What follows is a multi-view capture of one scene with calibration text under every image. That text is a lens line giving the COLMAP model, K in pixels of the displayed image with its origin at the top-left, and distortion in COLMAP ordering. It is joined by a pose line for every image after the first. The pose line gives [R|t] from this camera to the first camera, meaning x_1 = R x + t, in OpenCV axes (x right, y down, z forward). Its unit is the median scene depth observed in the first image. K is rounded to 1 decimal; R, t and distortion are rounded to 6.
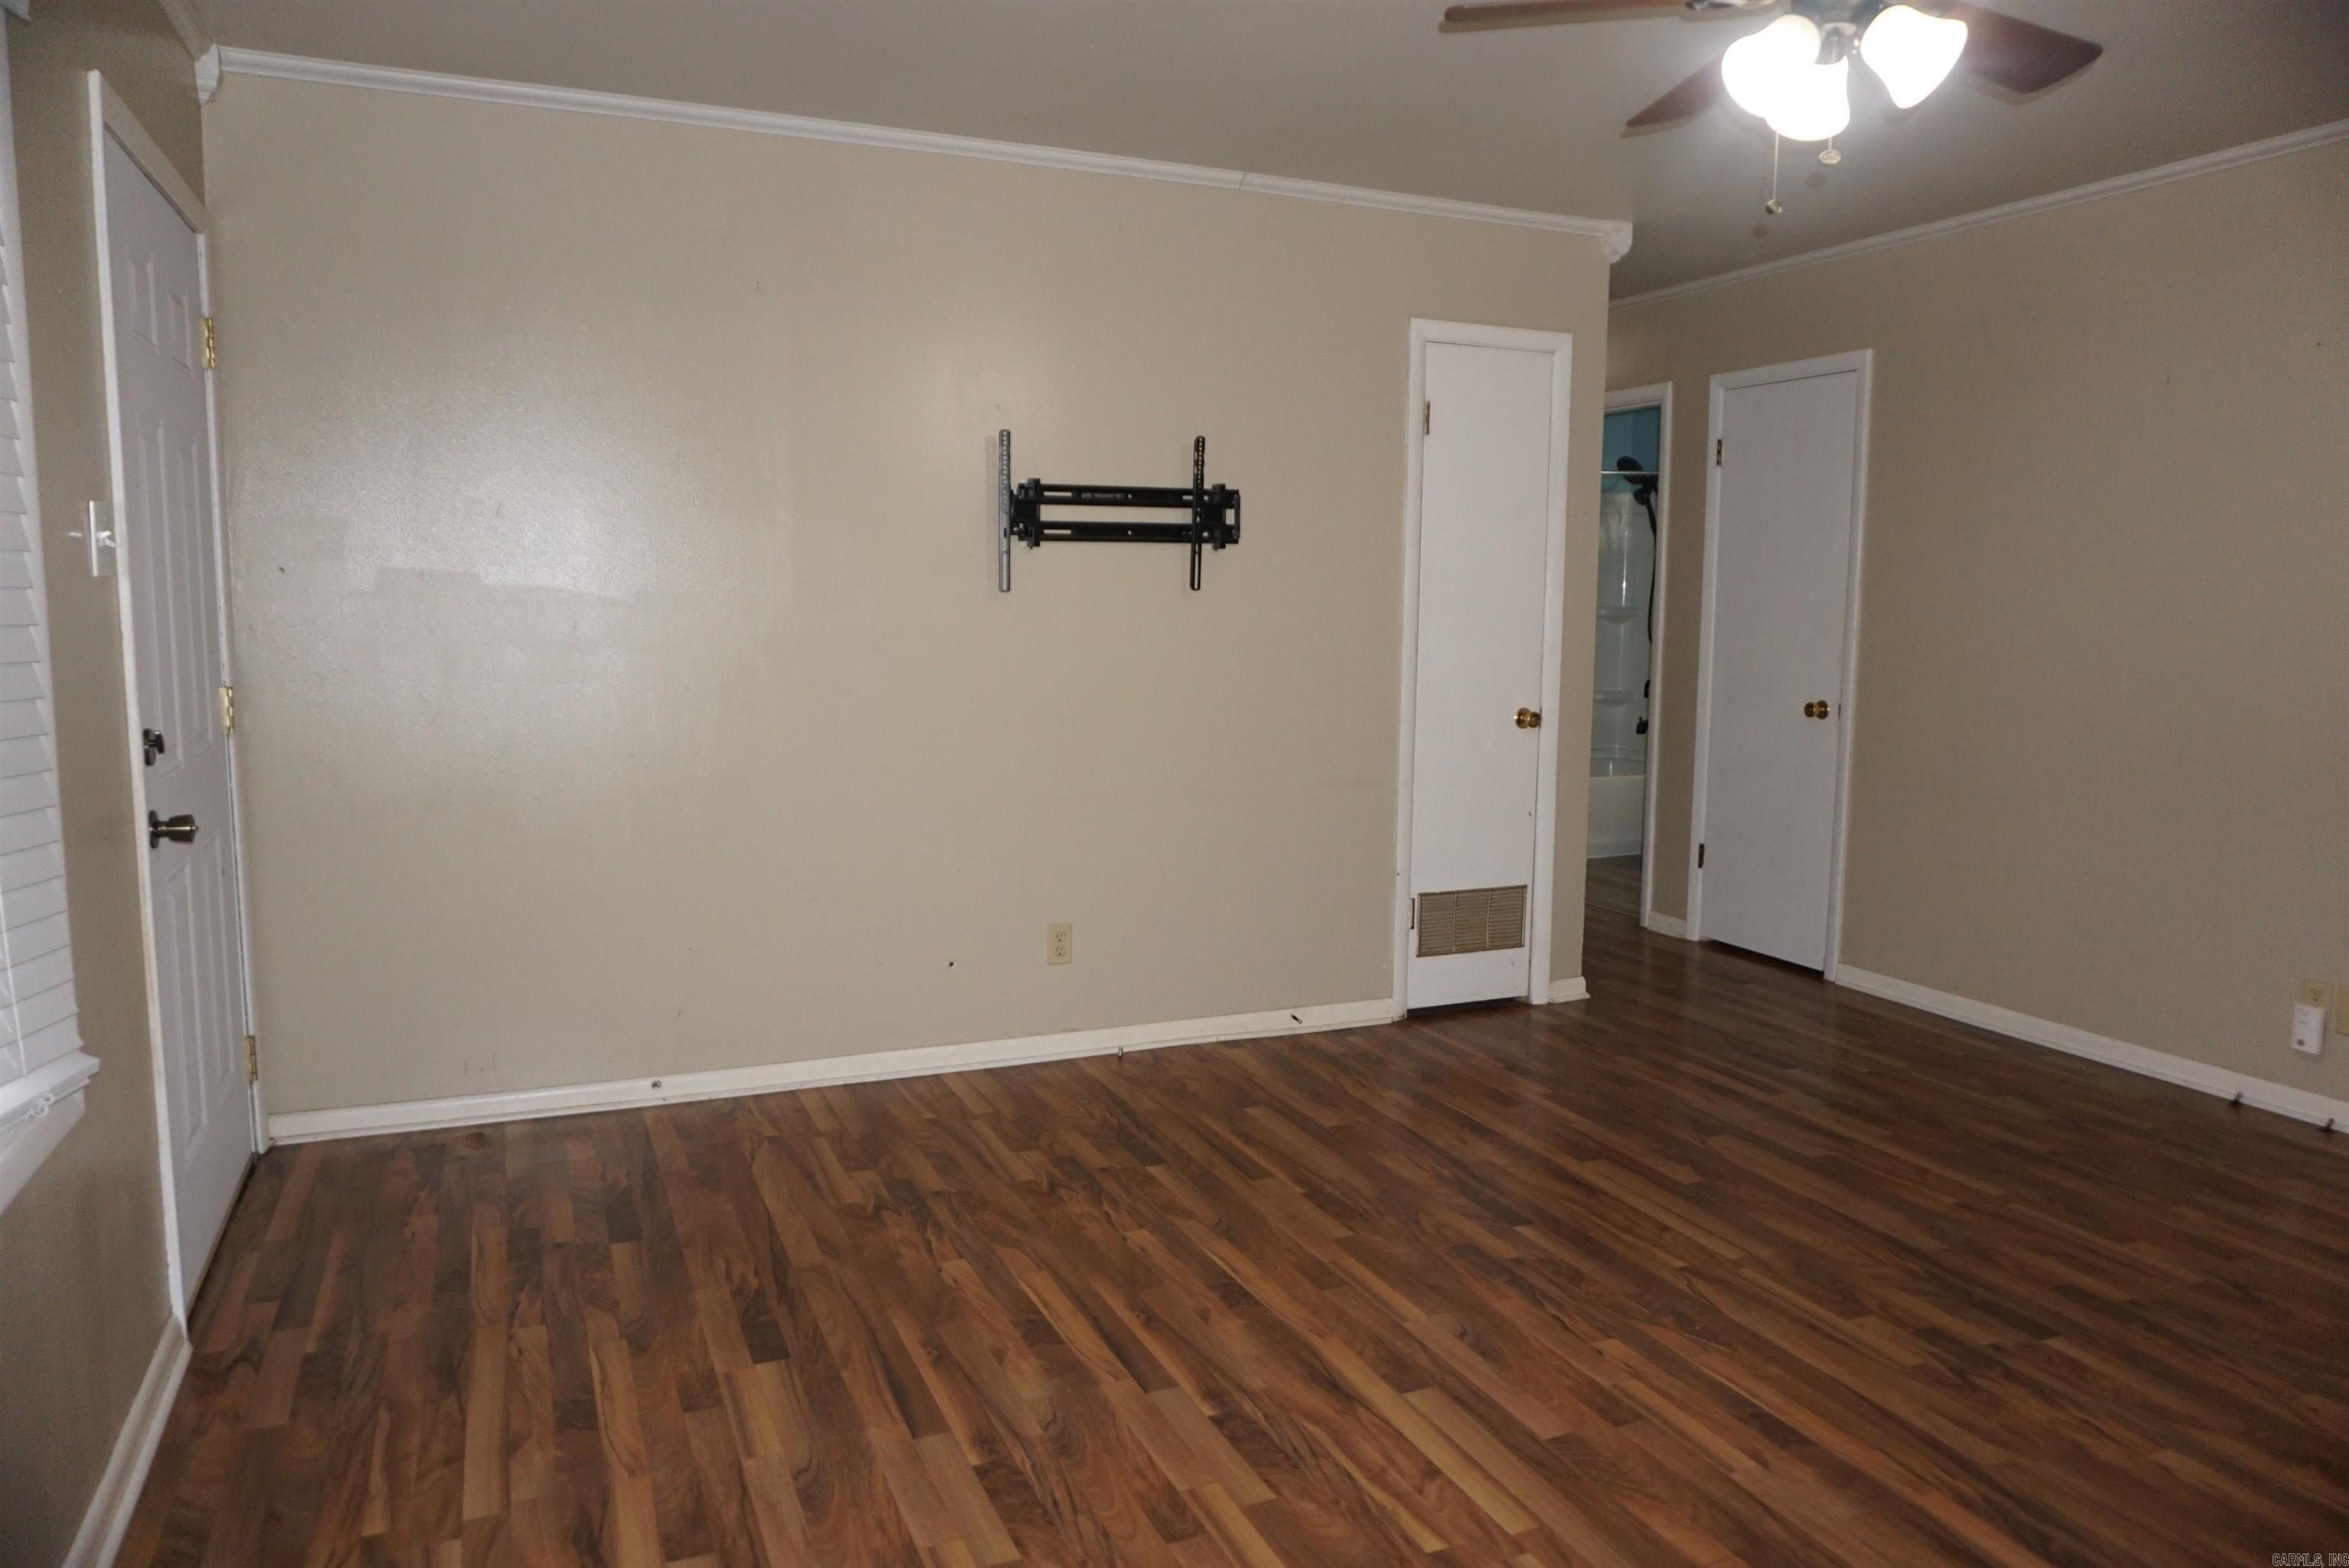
lens RADIAL K [[1559.0, 0, 1172.1], [0, 1559.0, 787.0], [0, 0, 1]] dist [-0.044362, 0.030766]
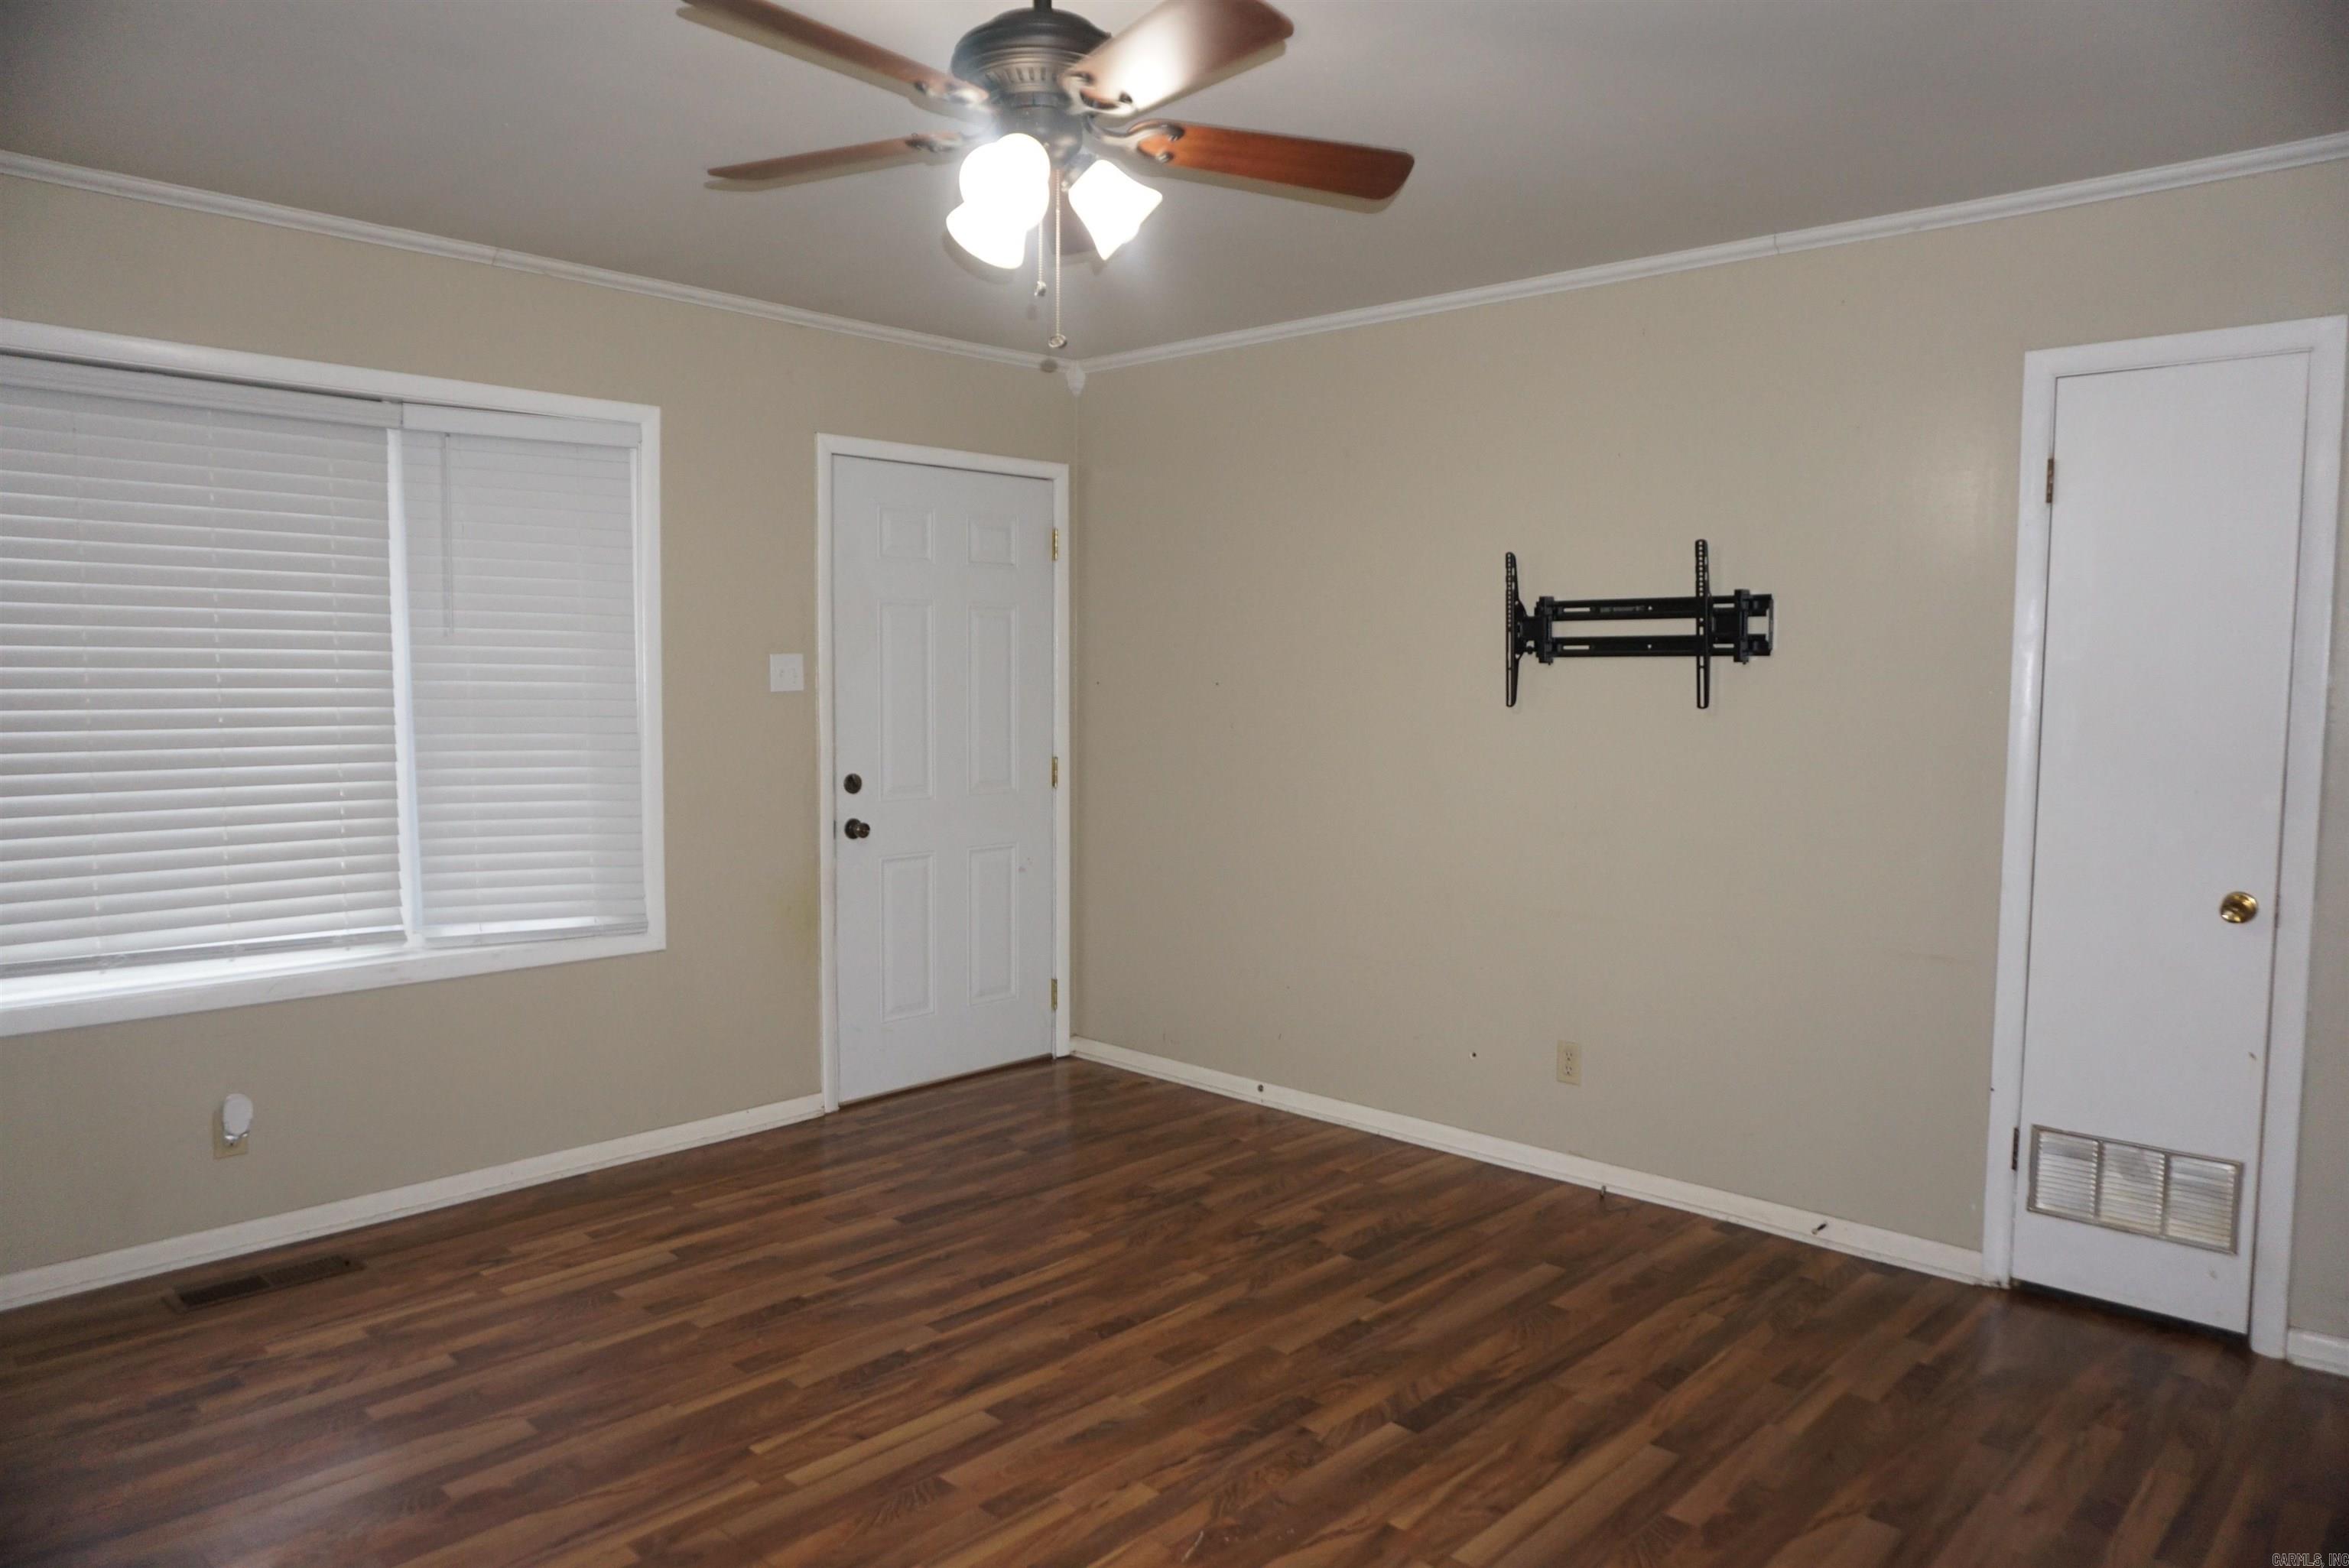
lens RADIAL K [[1559.0, 0, 1172.1], [0, 1559.0, 787.0], [0, 0, 1]] dist [-0.044362, 0.030766]
pose [[0.395542, 0.063457, -0.916253, 0.804055], [-0.112790, 0.993415, 0.020111, -0.071559], [0.911496, 0.095390, 0.400094, 0.405786]]
